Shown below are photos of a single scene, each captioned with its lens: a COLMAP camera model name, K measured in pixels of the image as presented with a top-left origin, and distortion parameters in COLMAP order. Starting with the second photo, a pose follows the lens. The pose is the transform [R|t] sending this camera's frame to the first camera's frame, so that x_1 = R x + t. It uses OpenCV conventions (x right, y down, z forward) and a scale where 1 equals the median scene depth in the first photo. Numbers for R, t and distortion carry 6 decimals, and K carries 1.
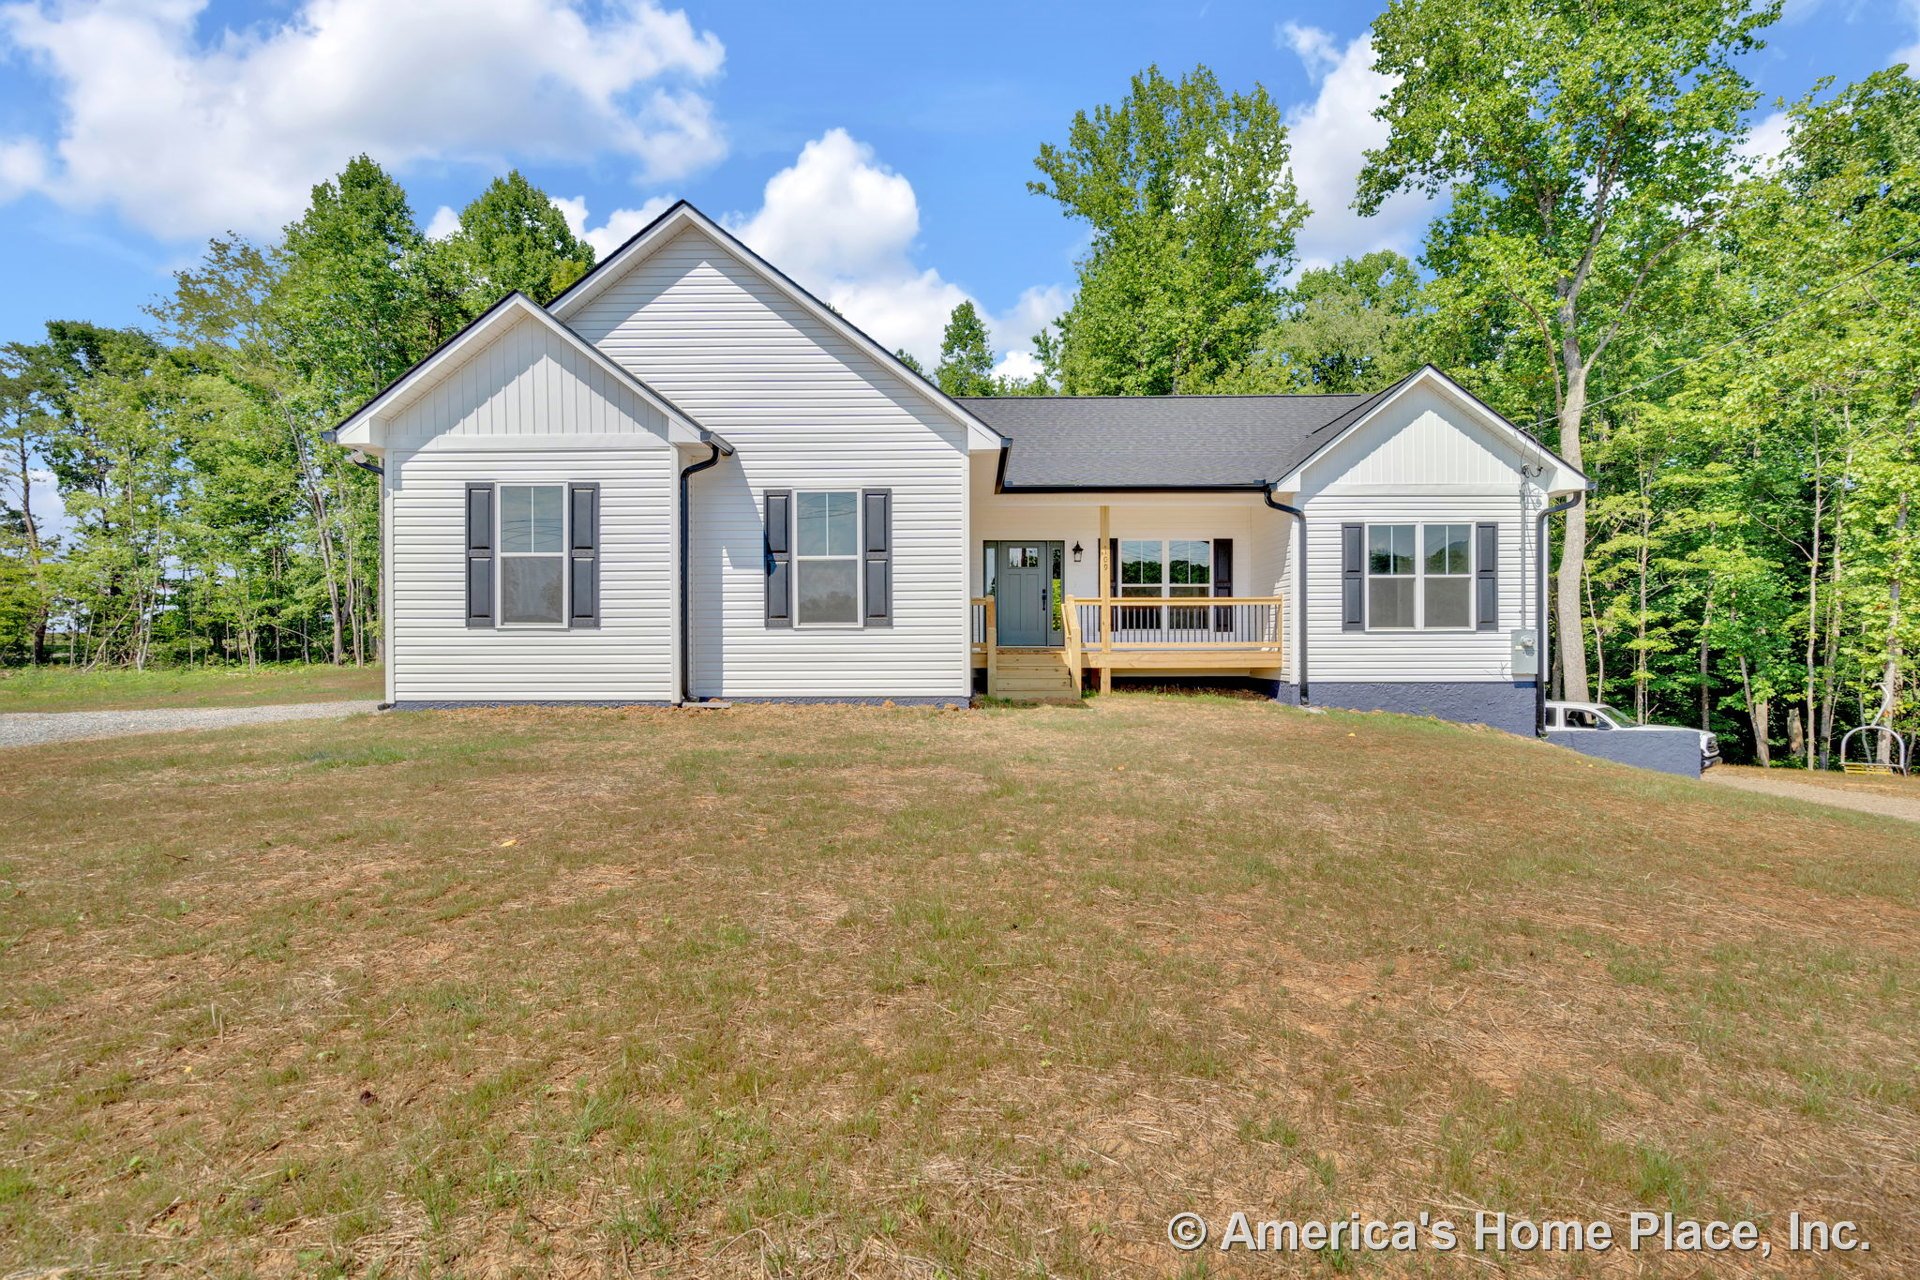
lens RADIAL K [[865.9, 0, 960.2], [0, 865.9, 640.3], [0, 0, 1]] dist [-0.001220, 0.001116]
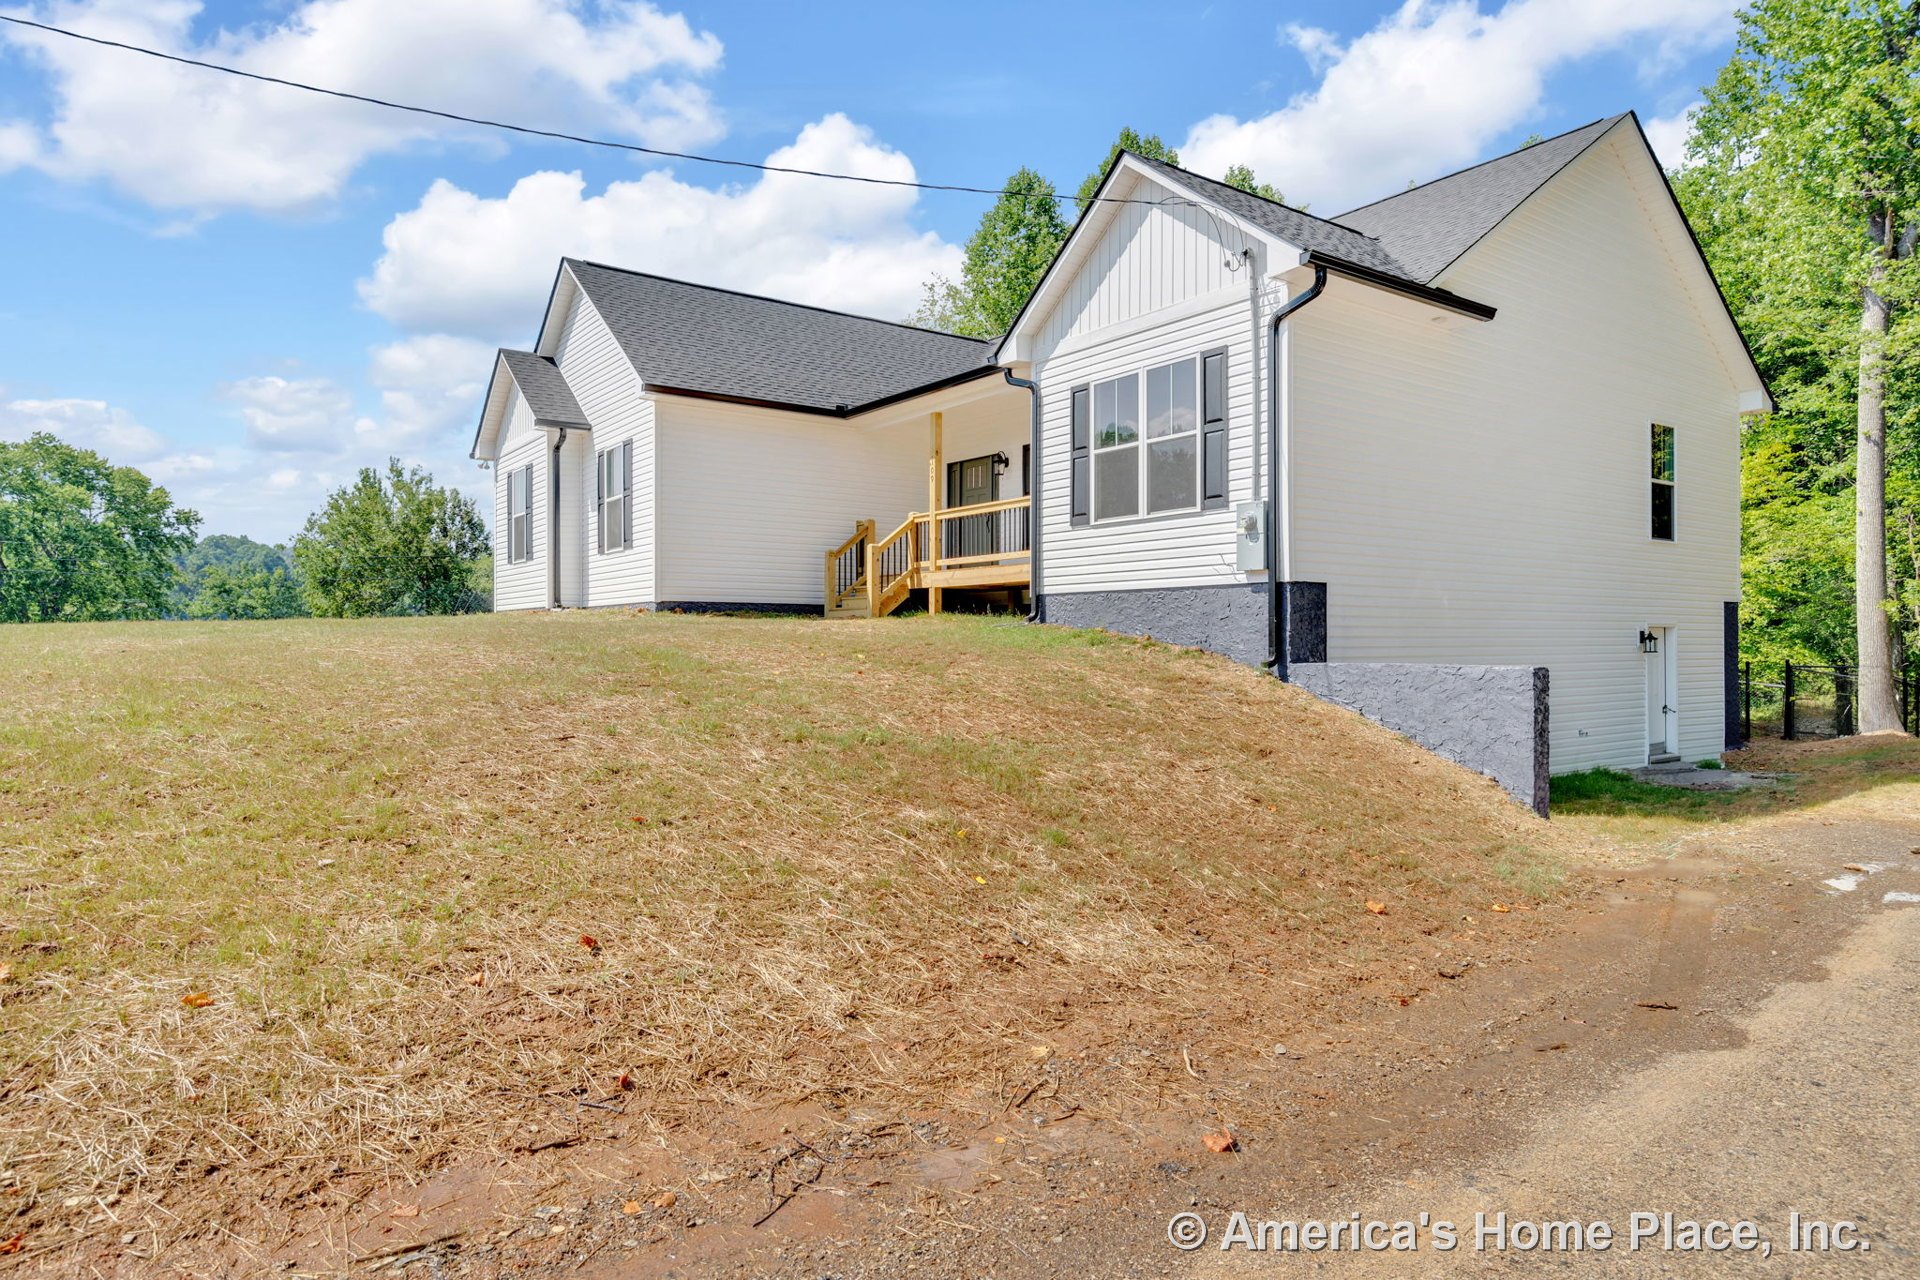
lens RADIAL K [[1099.0, 0, 955.8], [0, 1099.0, 636.7], [0, 0, 1]] dist [0.000261, 0.000004]
pose [[0.604014, 0.004044, -0.796964, 1.171953], [0.001256, 0.999981, 0.006026, 0.082579], [0.796973, -0.004640, 0.603997, 0.321542]]
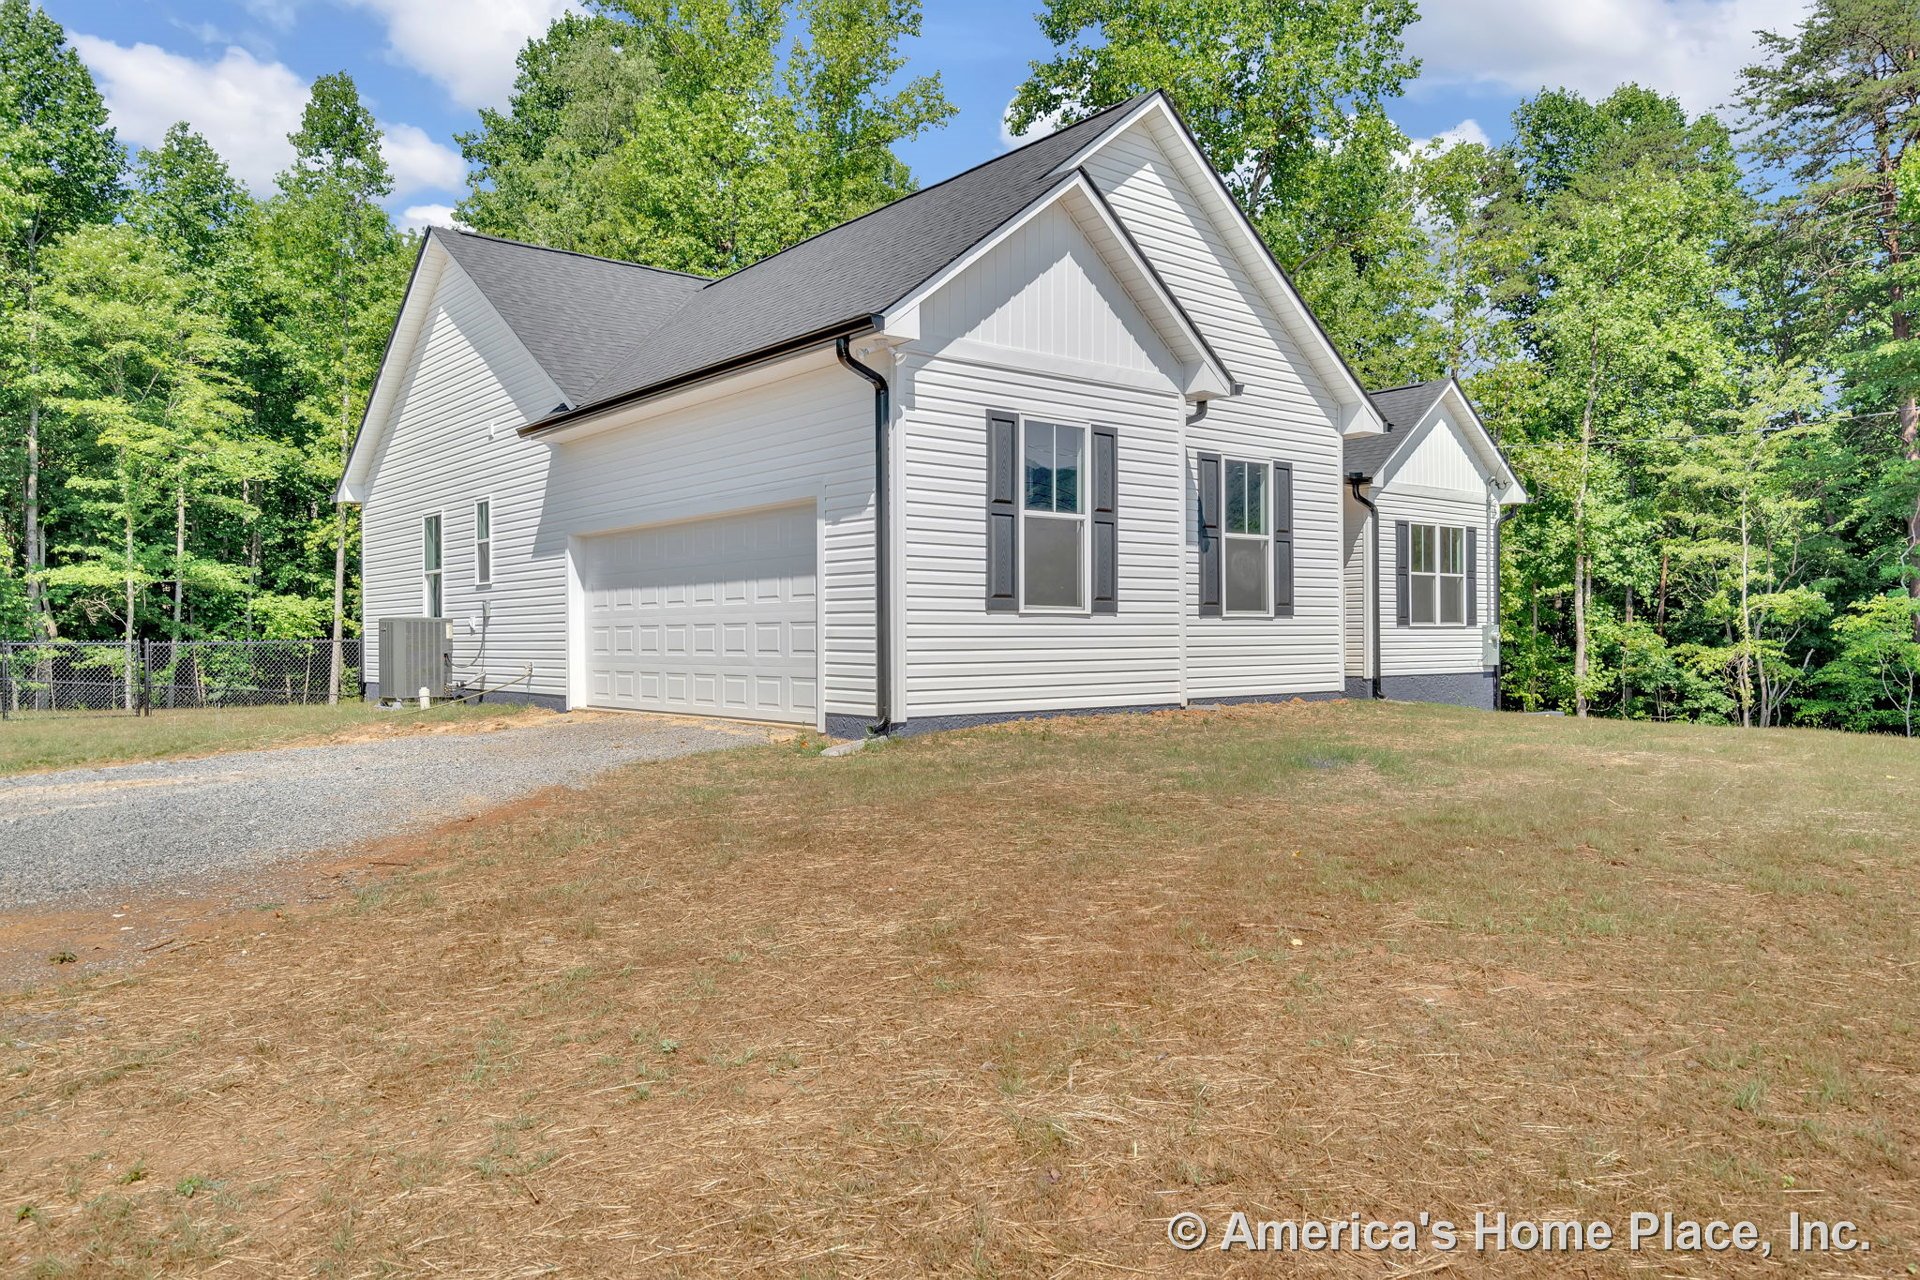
lens RADIAL K [[1327.6, 0, 961.4], [0, 1327.6, 642.7], [0, 0, 1]] dist [0.005759, 0.000611]
pose [[0.767441, 0.000578, 0.641120, -0.965368], [-0.003137, 0.999991, 0.002854, 0.006722], [-0.641112, -0.004202, 0.767435, 0.122018]]
